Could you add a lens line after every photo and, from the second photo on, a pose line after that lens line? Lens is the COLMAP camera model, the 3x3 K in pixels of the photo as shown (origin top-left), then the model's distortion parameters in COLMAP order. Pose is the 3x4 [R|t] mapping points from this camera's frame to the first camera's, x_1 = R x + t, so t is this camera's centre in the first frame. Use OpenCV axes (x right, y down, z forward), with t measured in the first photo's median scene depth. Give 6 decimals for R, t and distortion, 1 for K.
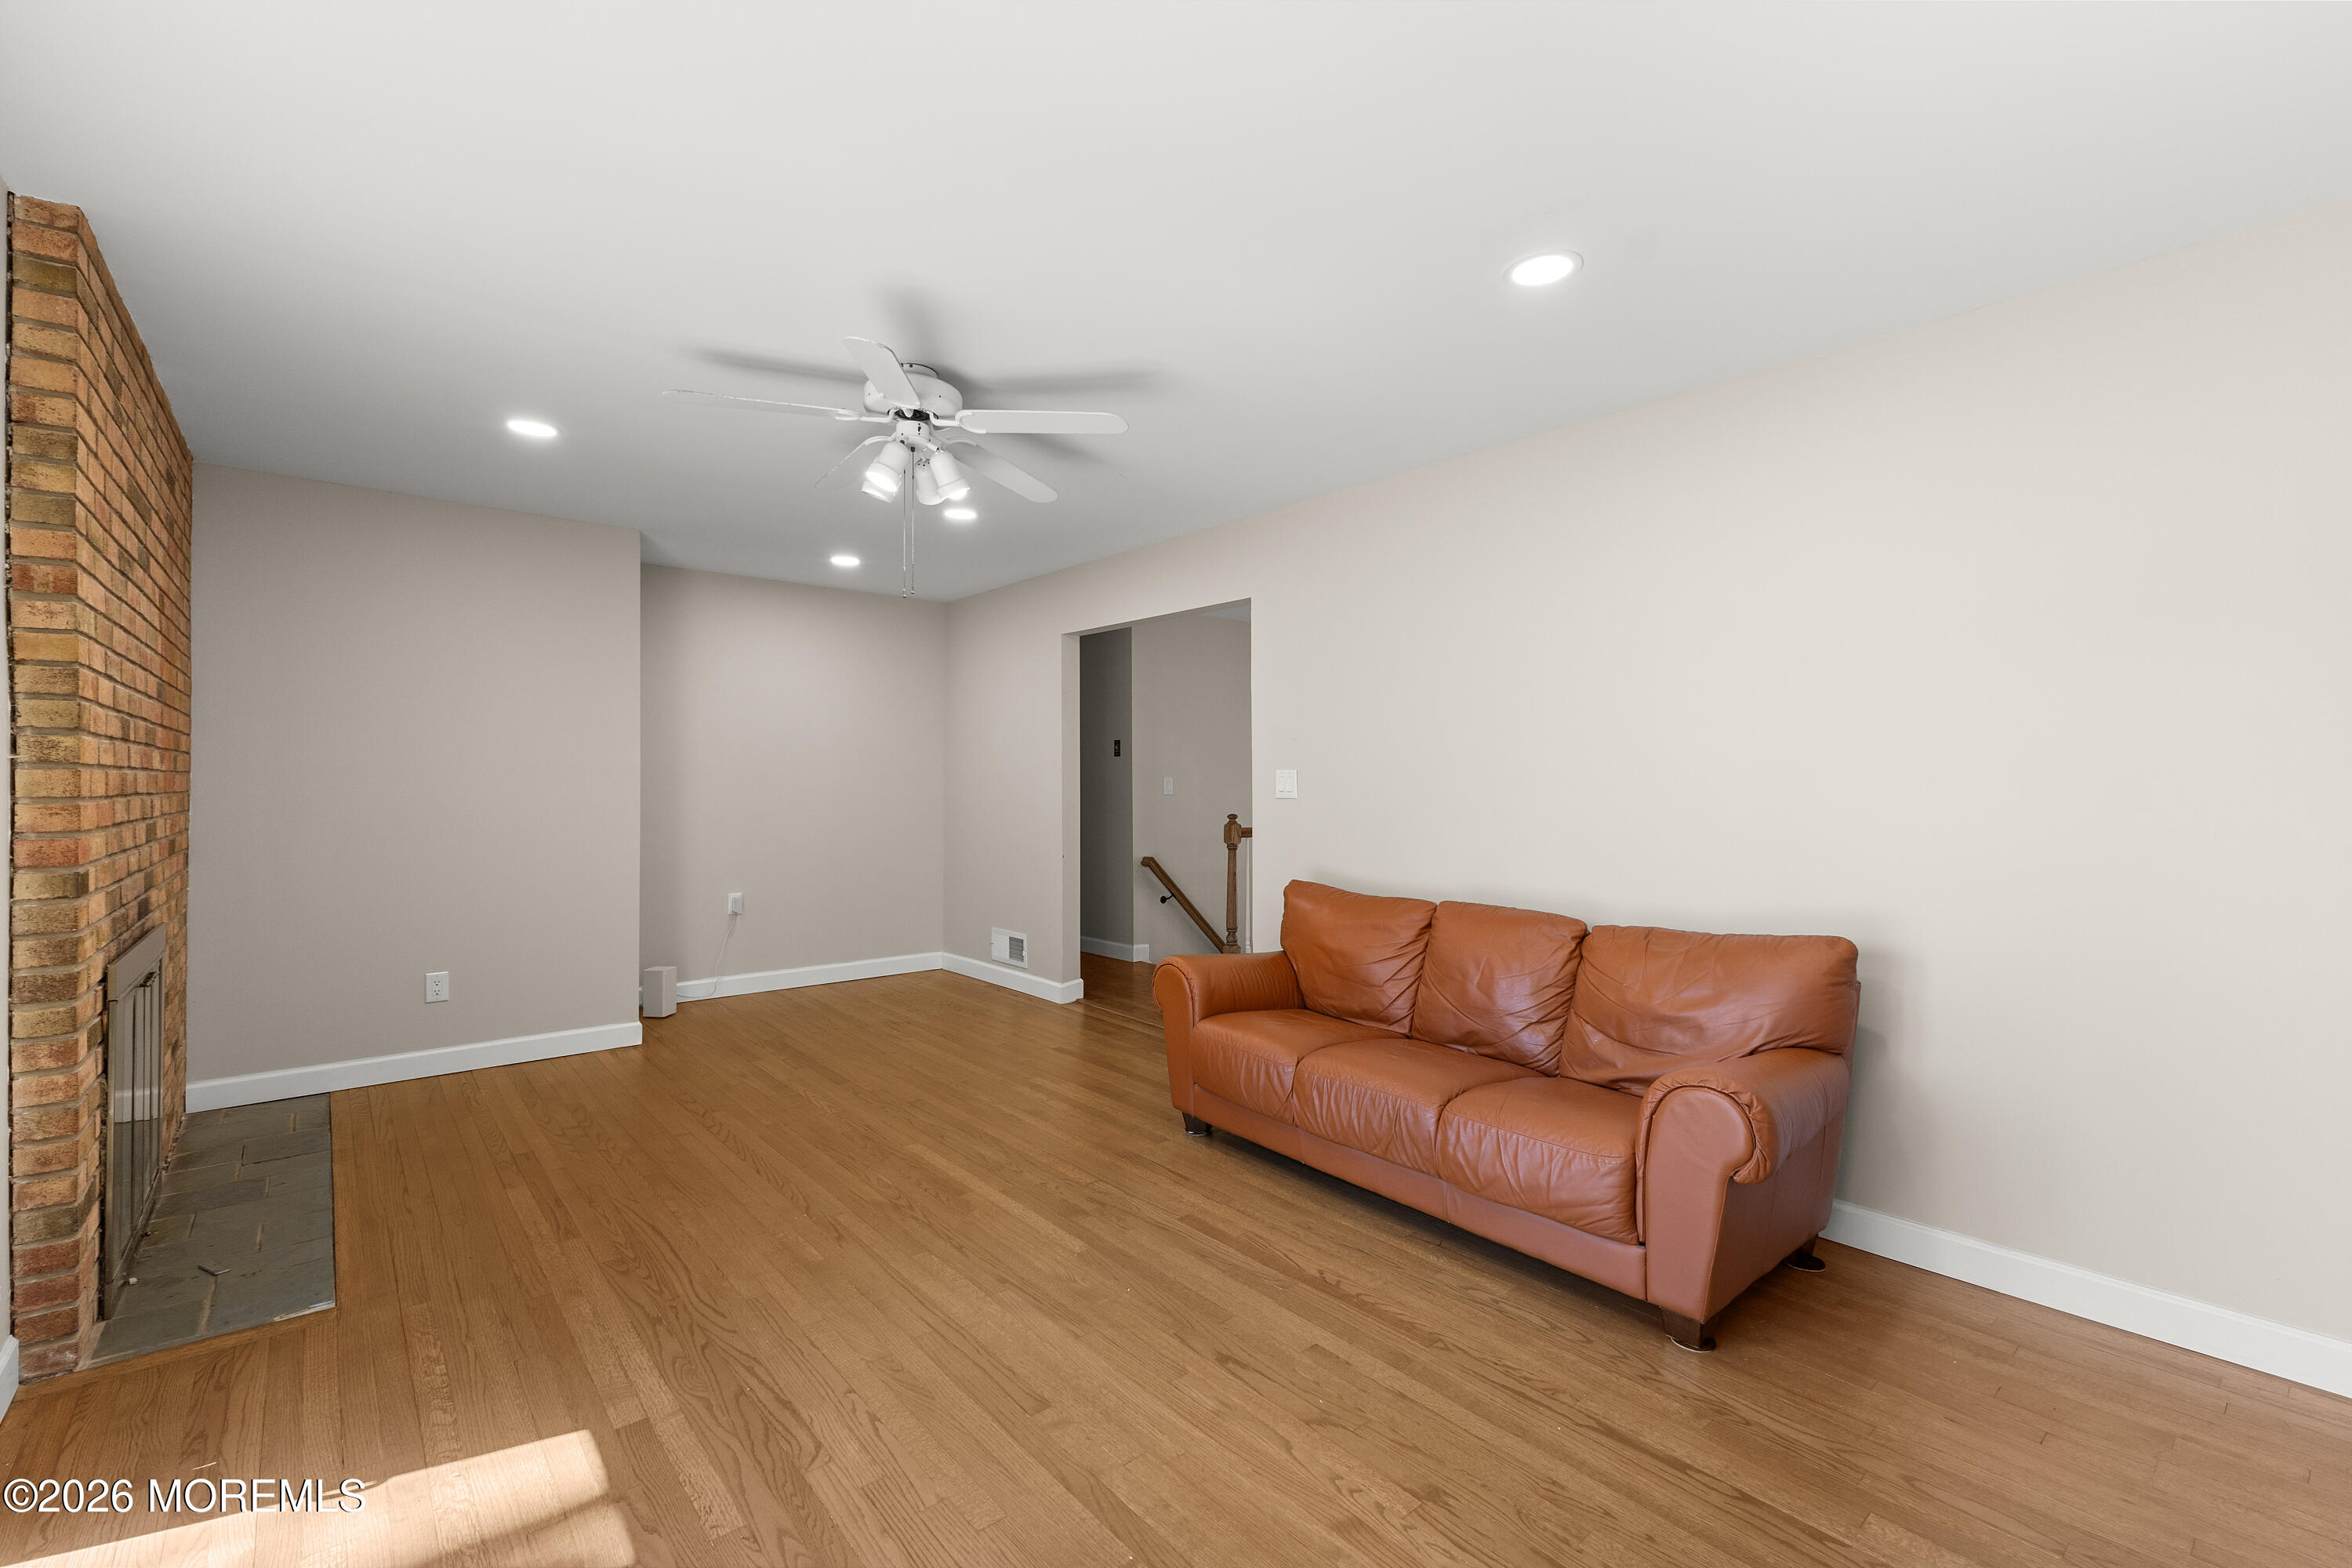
lens RADIAL K [[1010.8, 0, 1178.8], [0, 1010.8, 785.6], [0, 0, 1]] dist [0.009704, -0.003469]
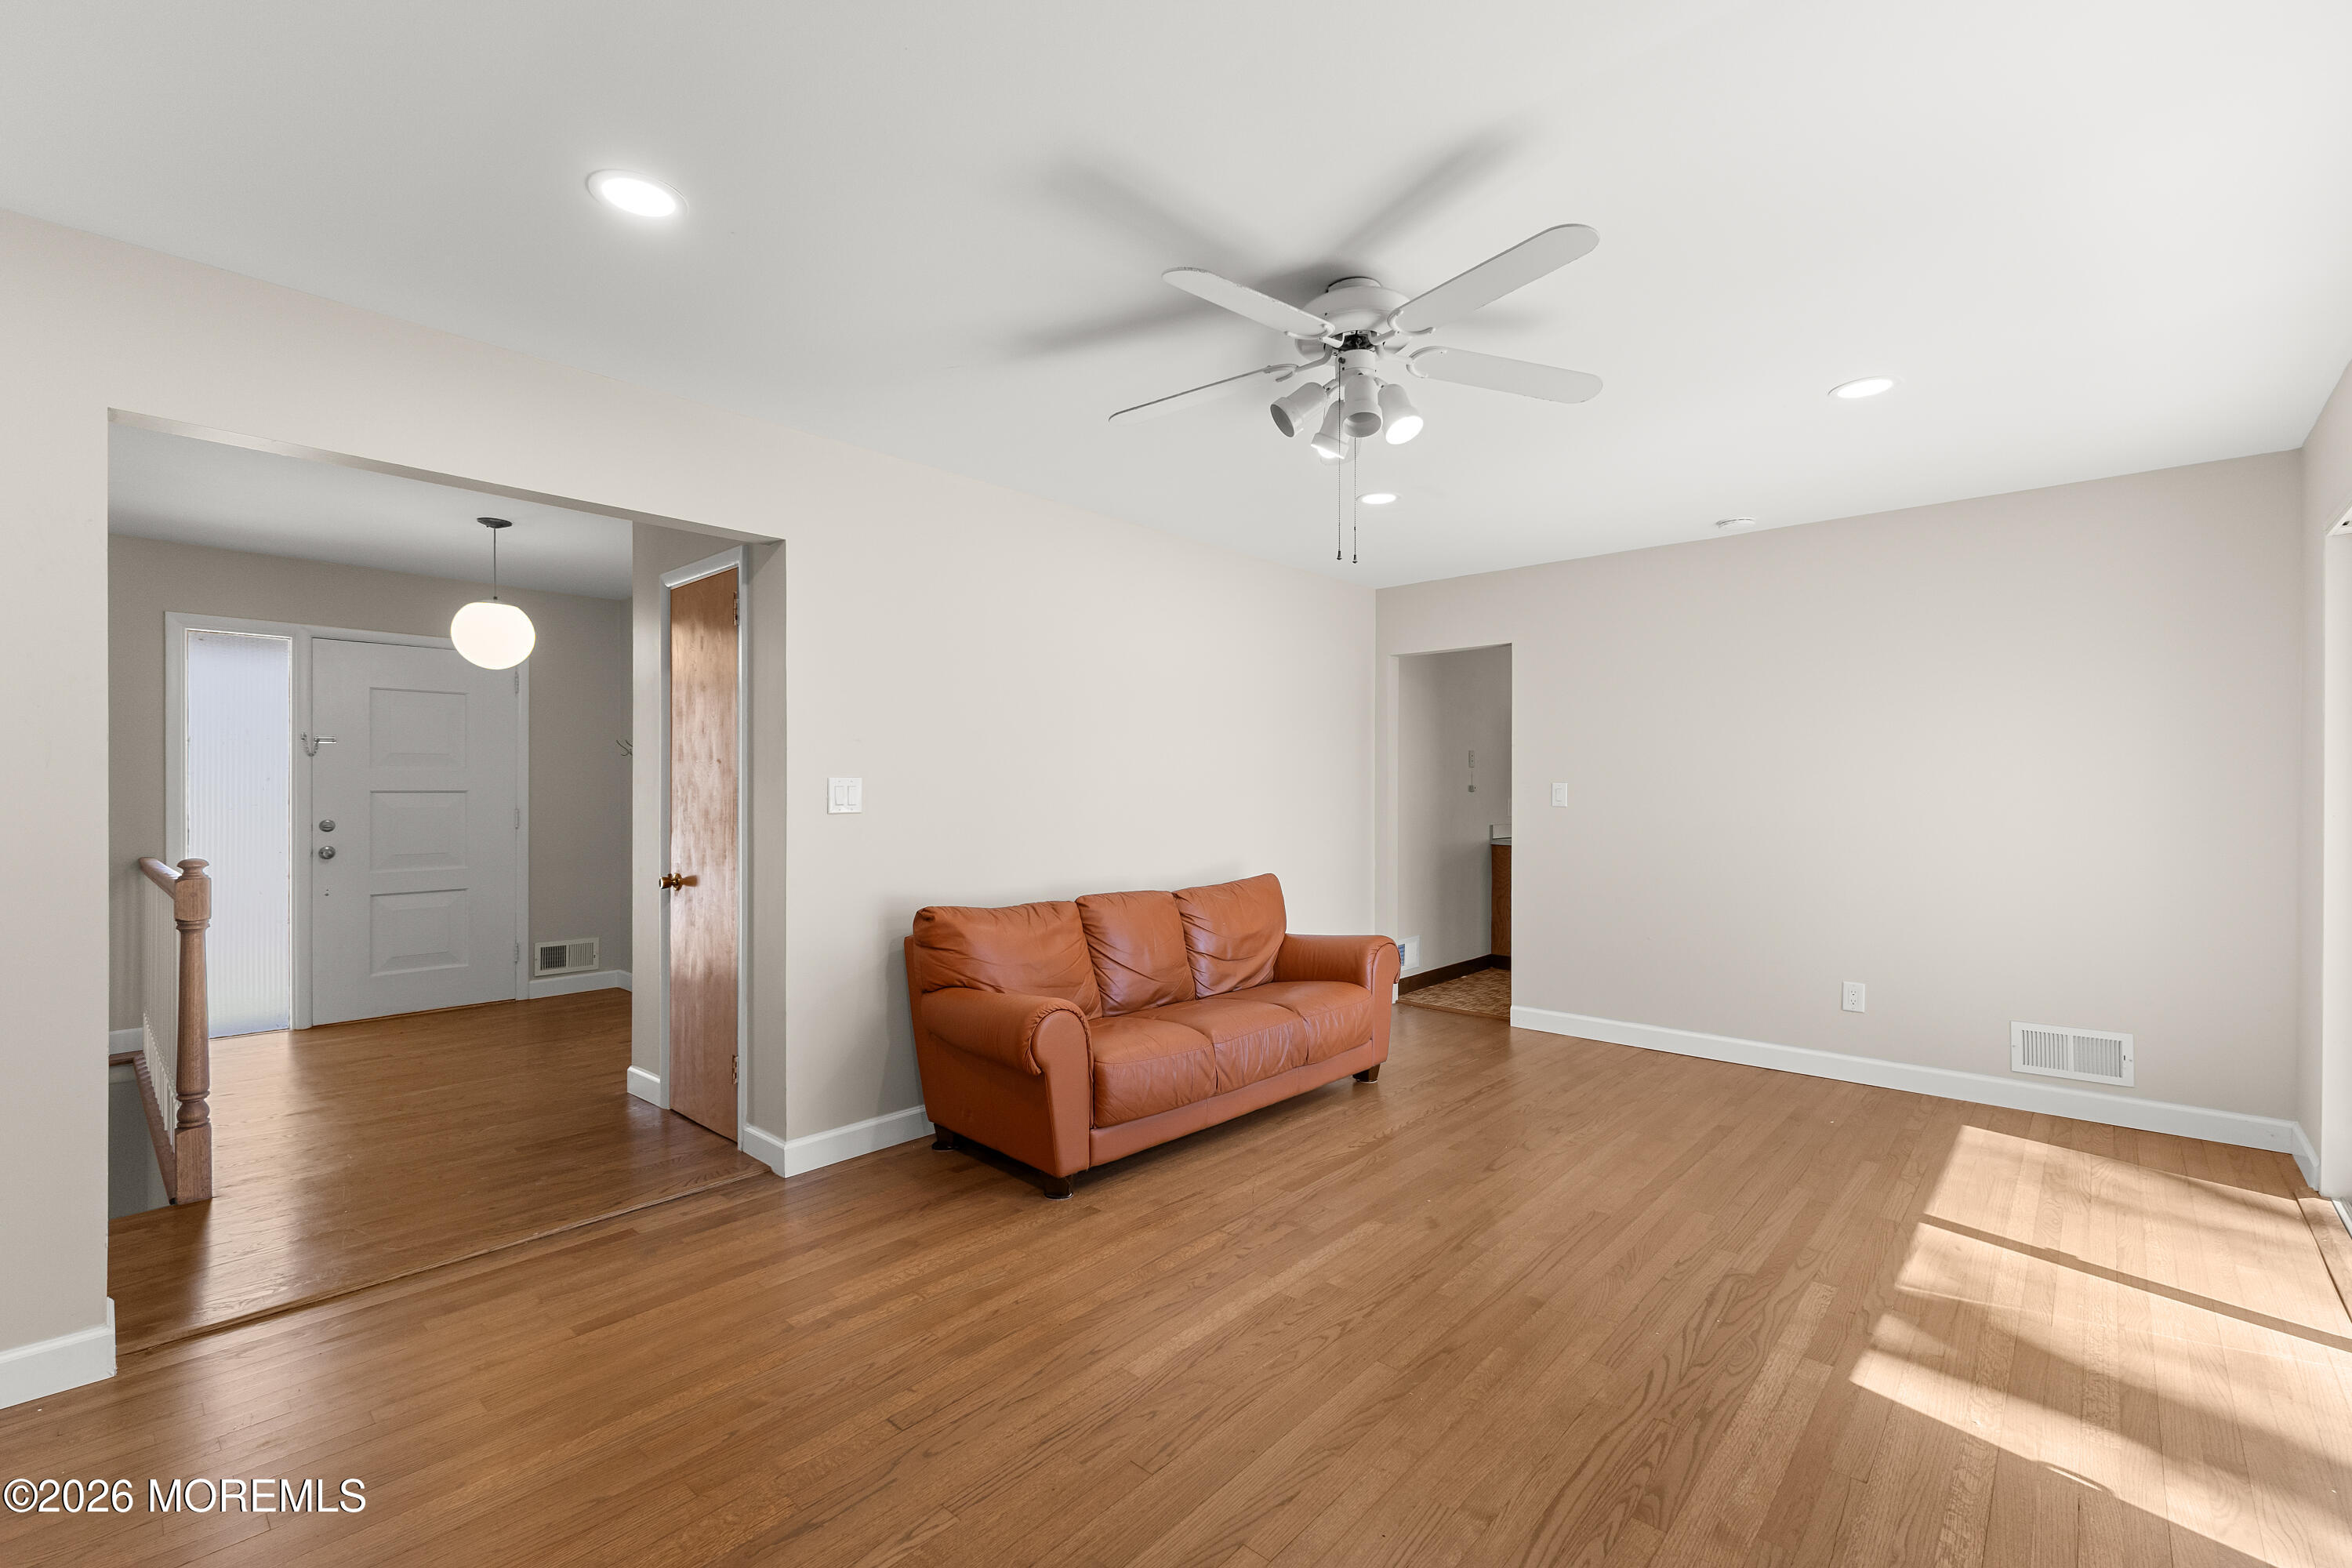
lens RADIAL K [[1010.8, 0, 1170.5], [0, 1010.8, 790.2], [0, 0, 1]] dist [0.009704, -0.003469]
pose [[-0.127735, -0.001519, 0.991807, -1.286859], [0.003852, 0.999991, 0.002028, -0.011420], [-0.991801, 0.004080, -0.127728, 1.524272]]
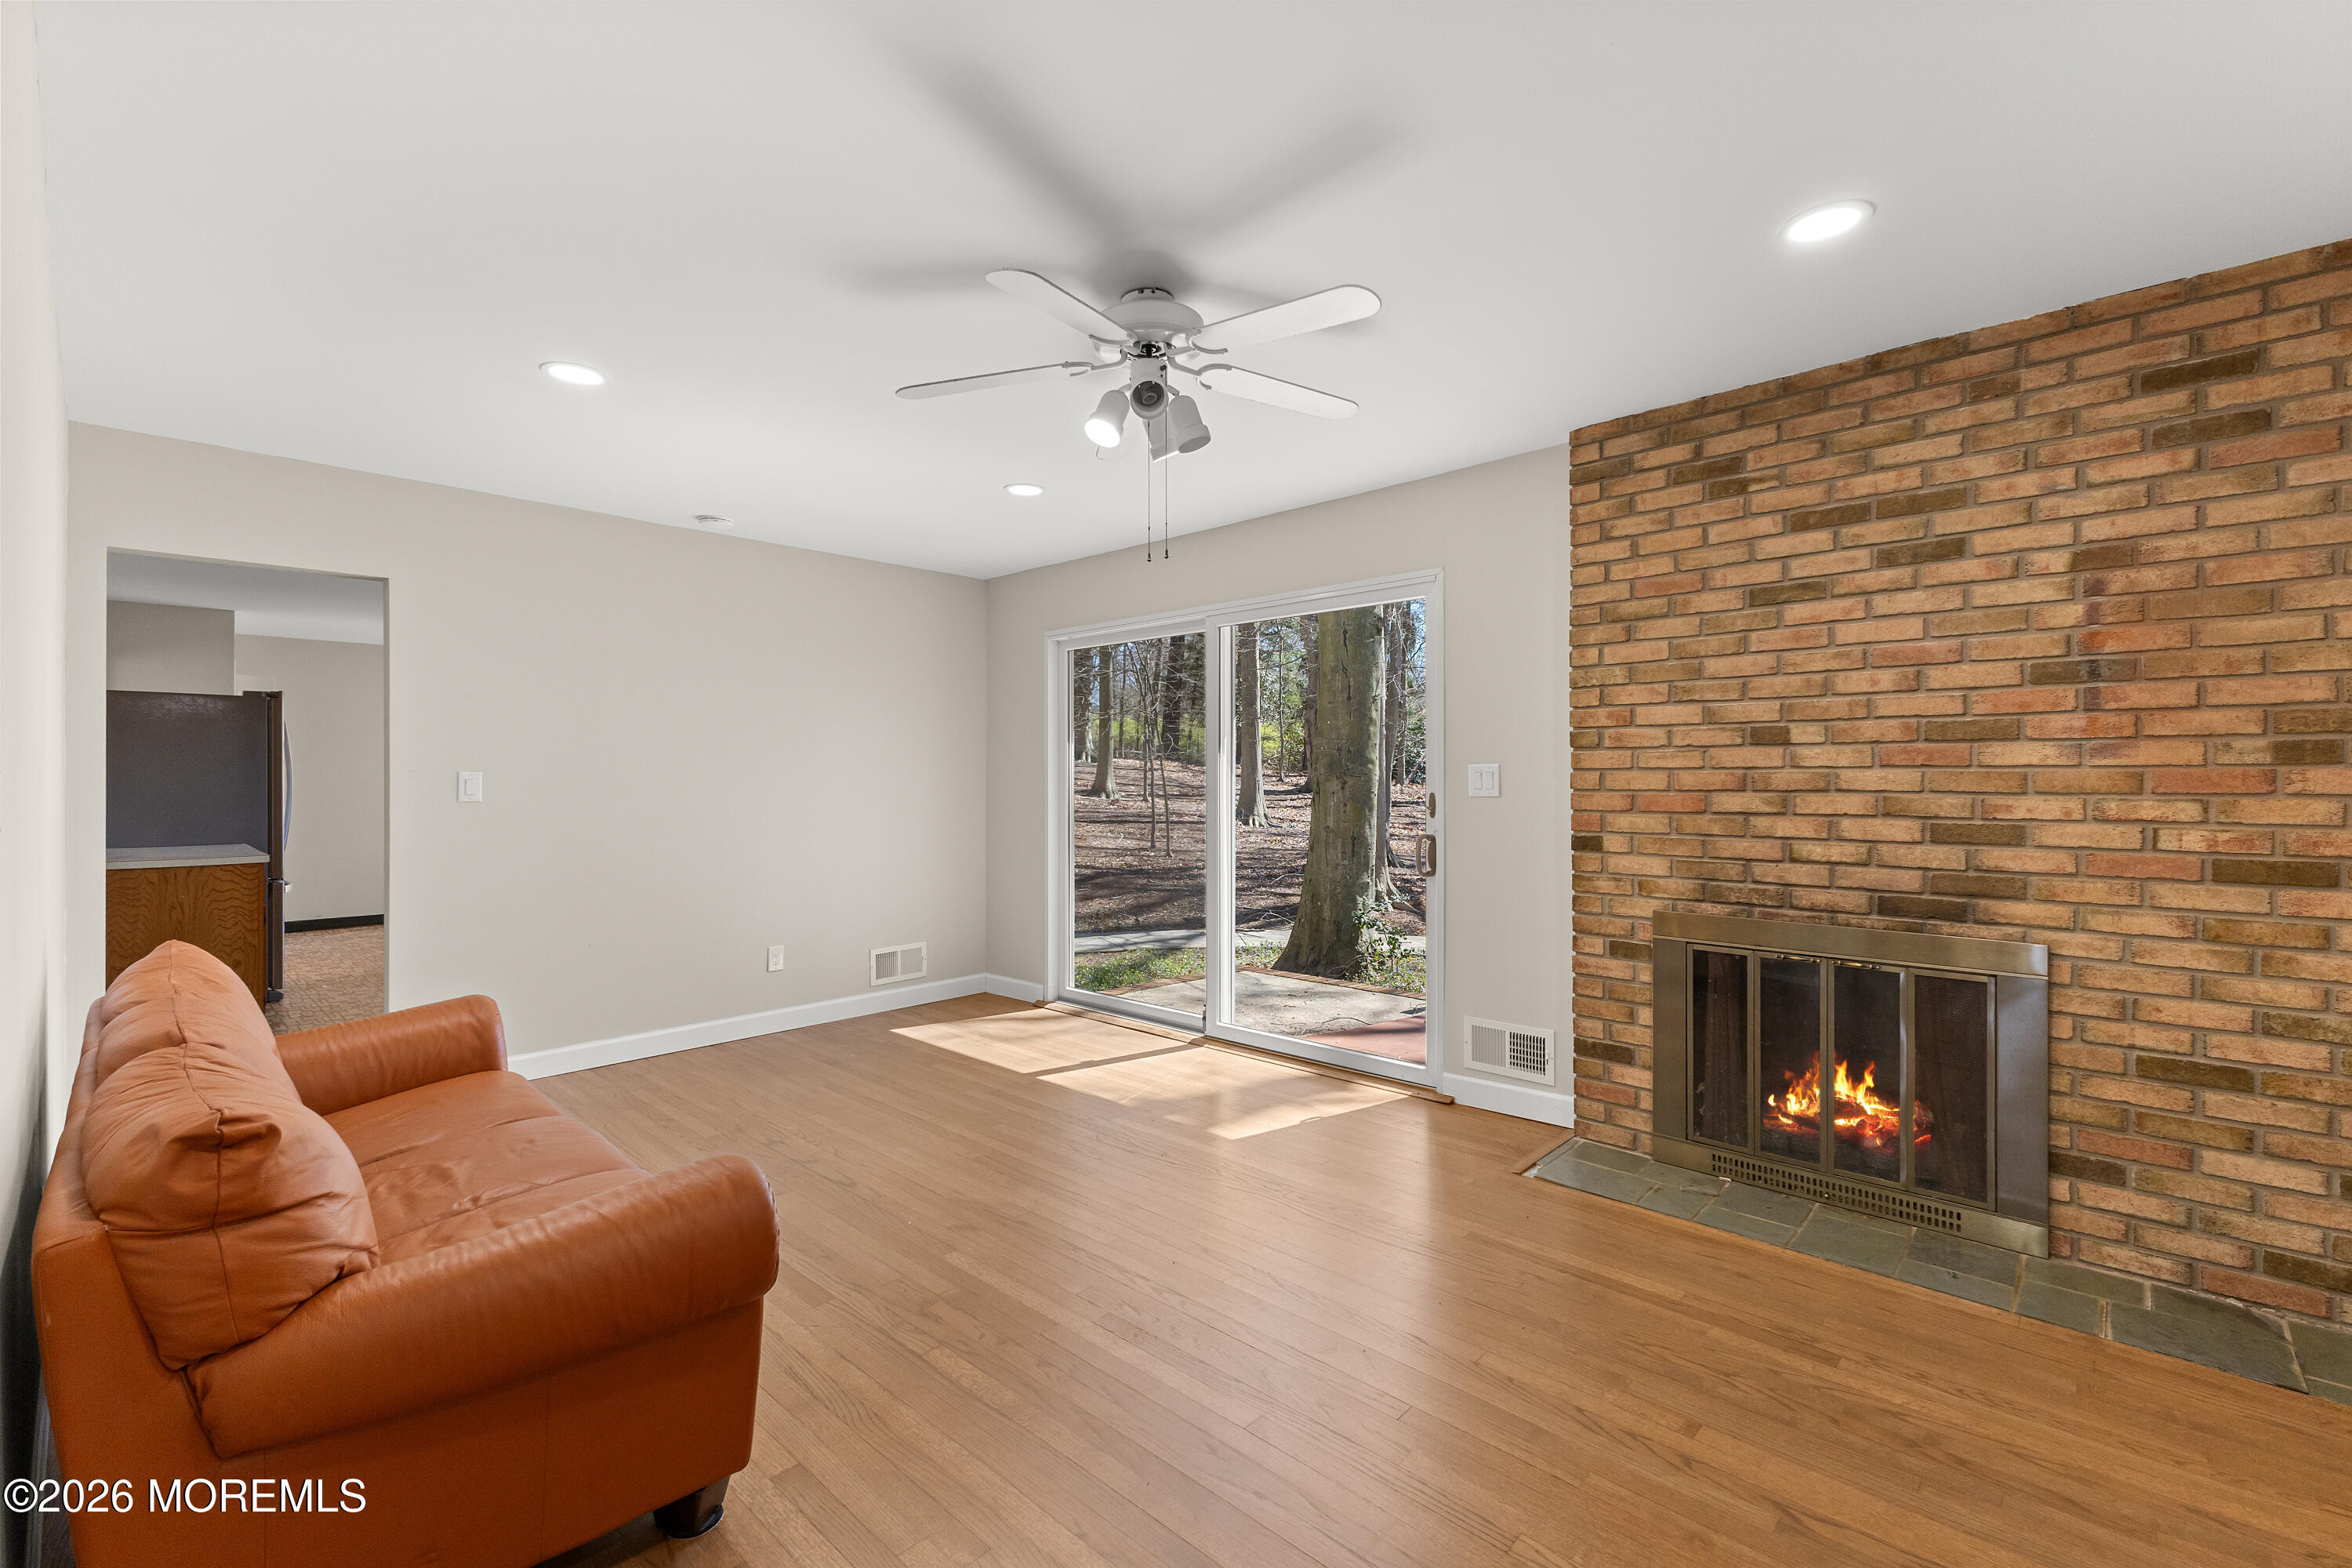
lens RADIAL K [[1010.8, 0, 1168.1], [0, 1010.8, 768.5], [0, 0, 1]] dist [0.009704, -0.003469]
pose [[-0.995310, 0.006485, -0.096514, -0.243132], [0.007030, 0.999961, -0.005314, -0.009207], [0.096476, -0.005967, -0.995317, 2.248083]]
